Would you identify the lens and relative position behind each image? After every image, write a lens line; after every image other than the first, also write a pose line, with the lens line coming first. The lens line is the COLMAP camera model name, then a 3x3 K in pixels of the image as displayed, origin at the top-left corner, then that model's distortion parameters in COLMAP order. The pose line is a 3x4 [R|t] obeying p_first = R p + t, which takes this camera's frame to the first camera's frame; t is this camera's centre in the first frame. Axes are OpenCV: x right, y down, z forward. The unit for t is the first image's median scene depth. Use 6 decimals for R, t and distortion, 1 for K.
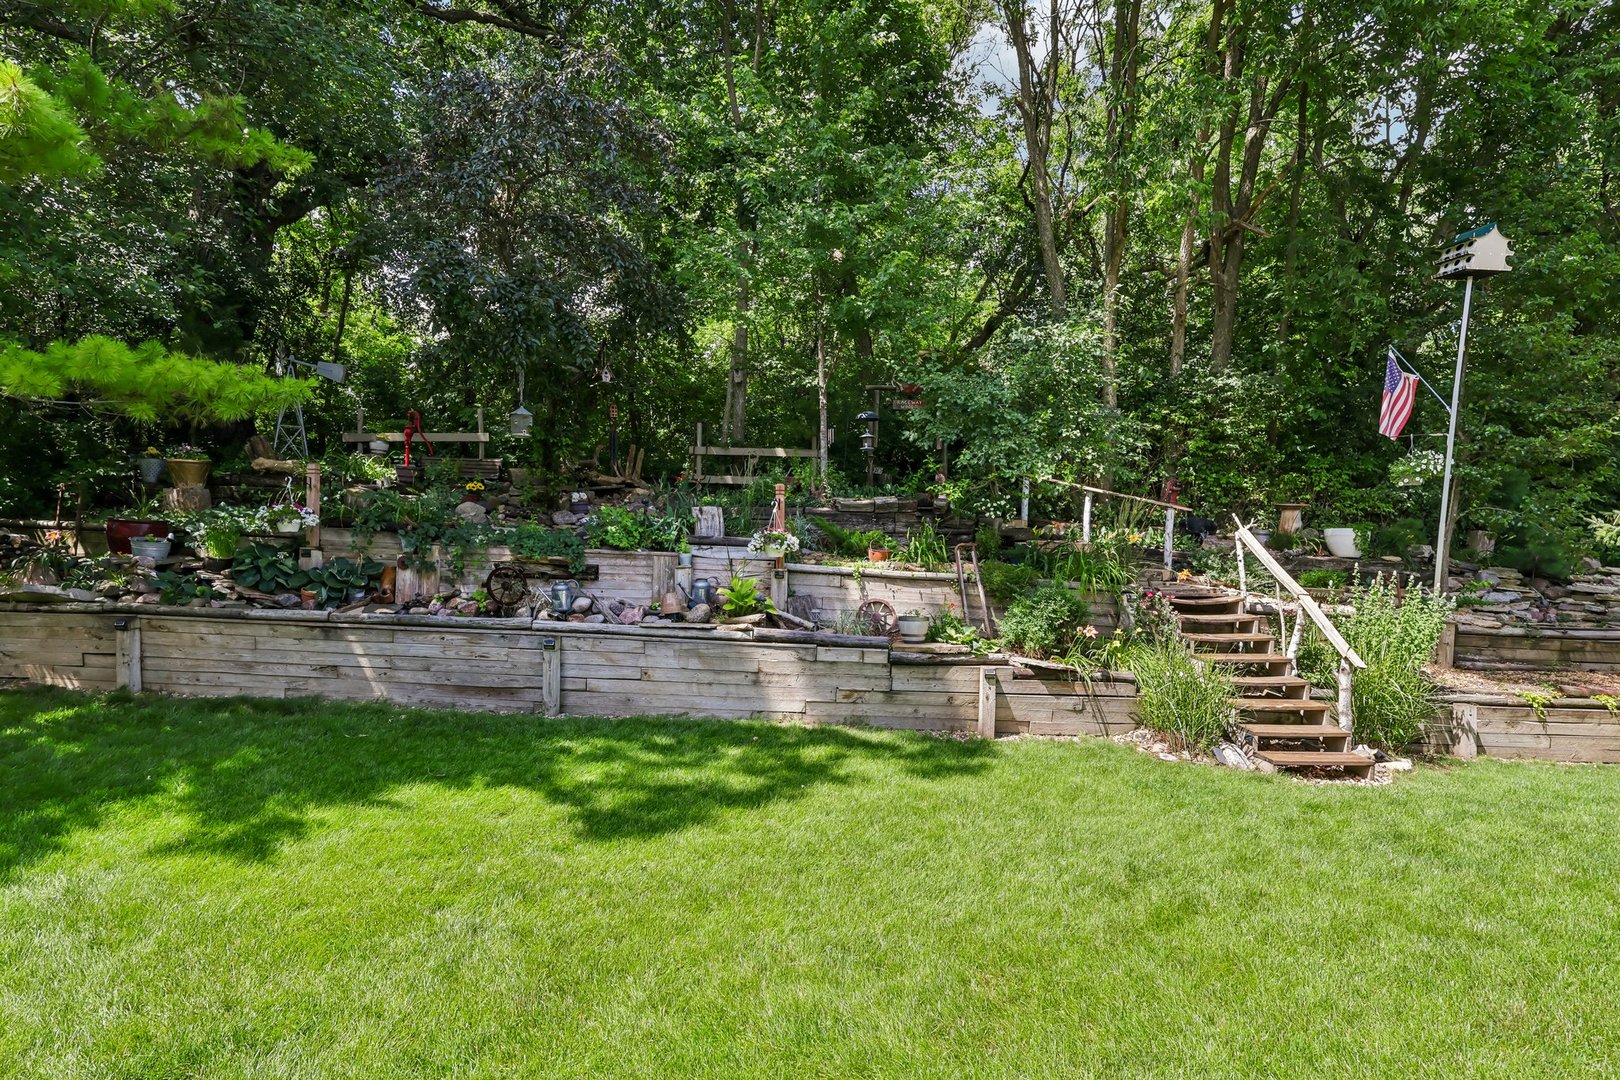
lens RADIAL K [[735.0, 0, 810.0], [0, 735.0, 540.0], [0, 0, 1]] dist [0.000668, 0.000031]
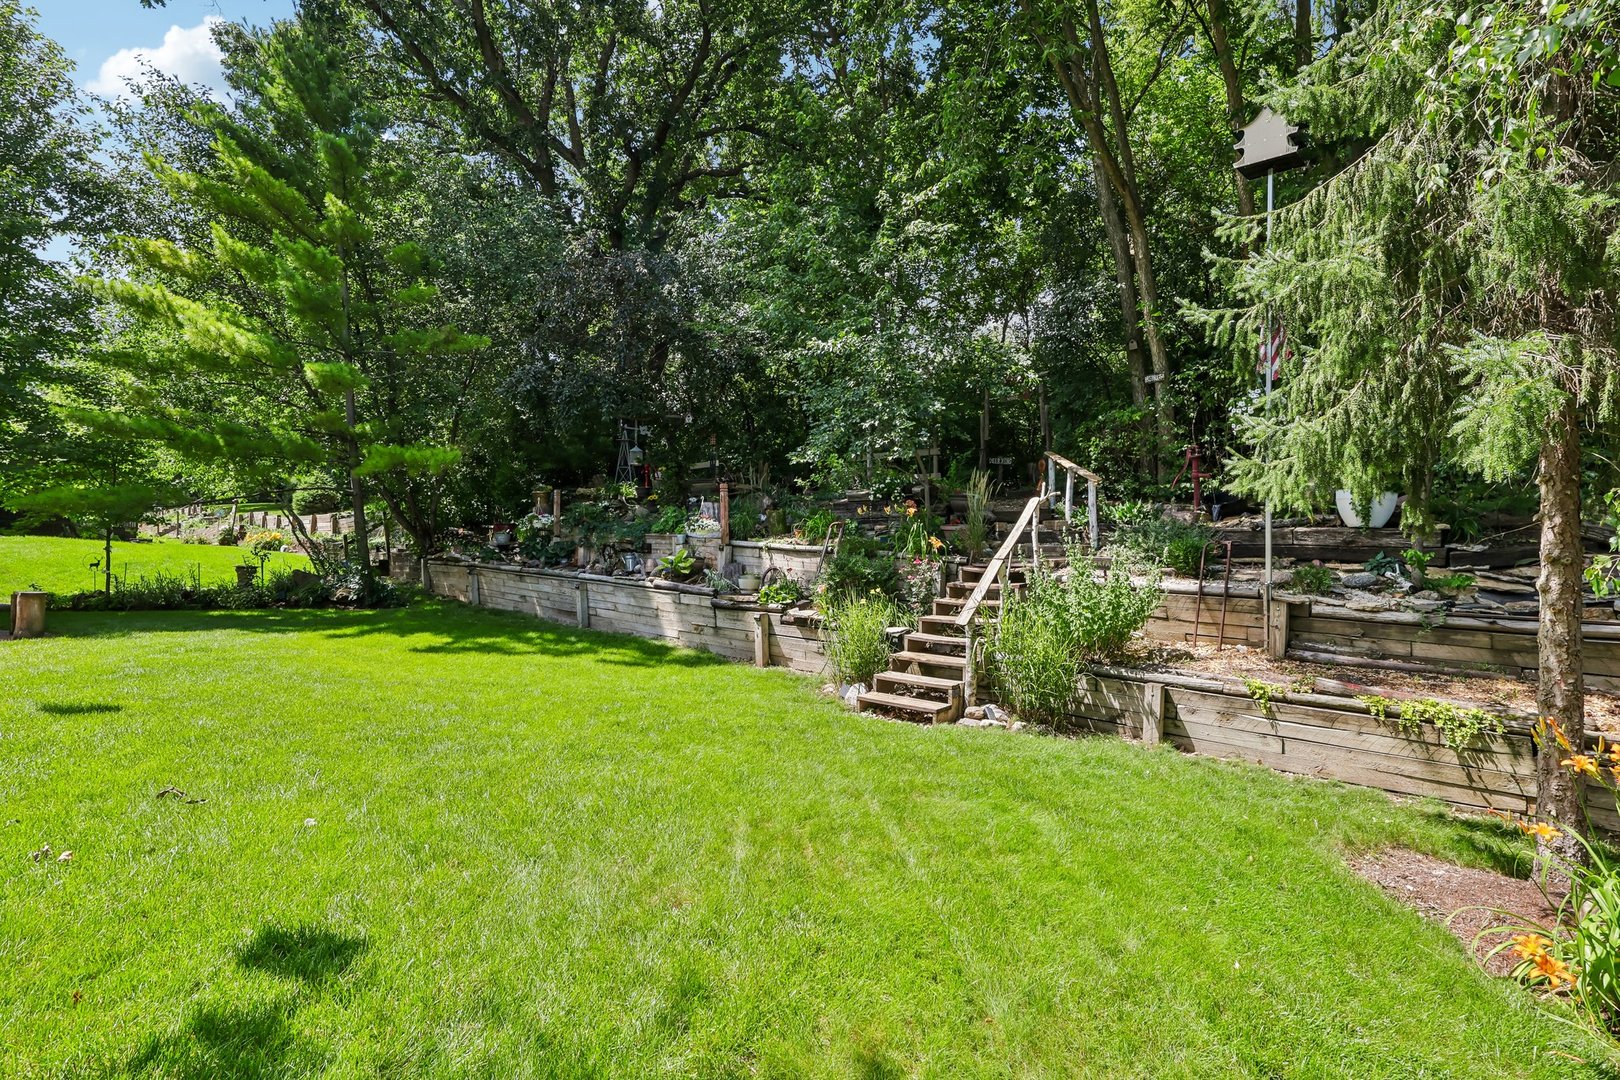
lens RADIAL K [[735.0, 0, 810.0], [0, 735.0, 540.0], [0, 0, 1]] dist [0.000668, 0.000031]
pose [[0.743006, -0.016673, -0.669078, 1.013369], [0.011785, 0.999861, -0.011829, 0.049411], [0.669181, 0.000903, 0.743098, 0.064030]]
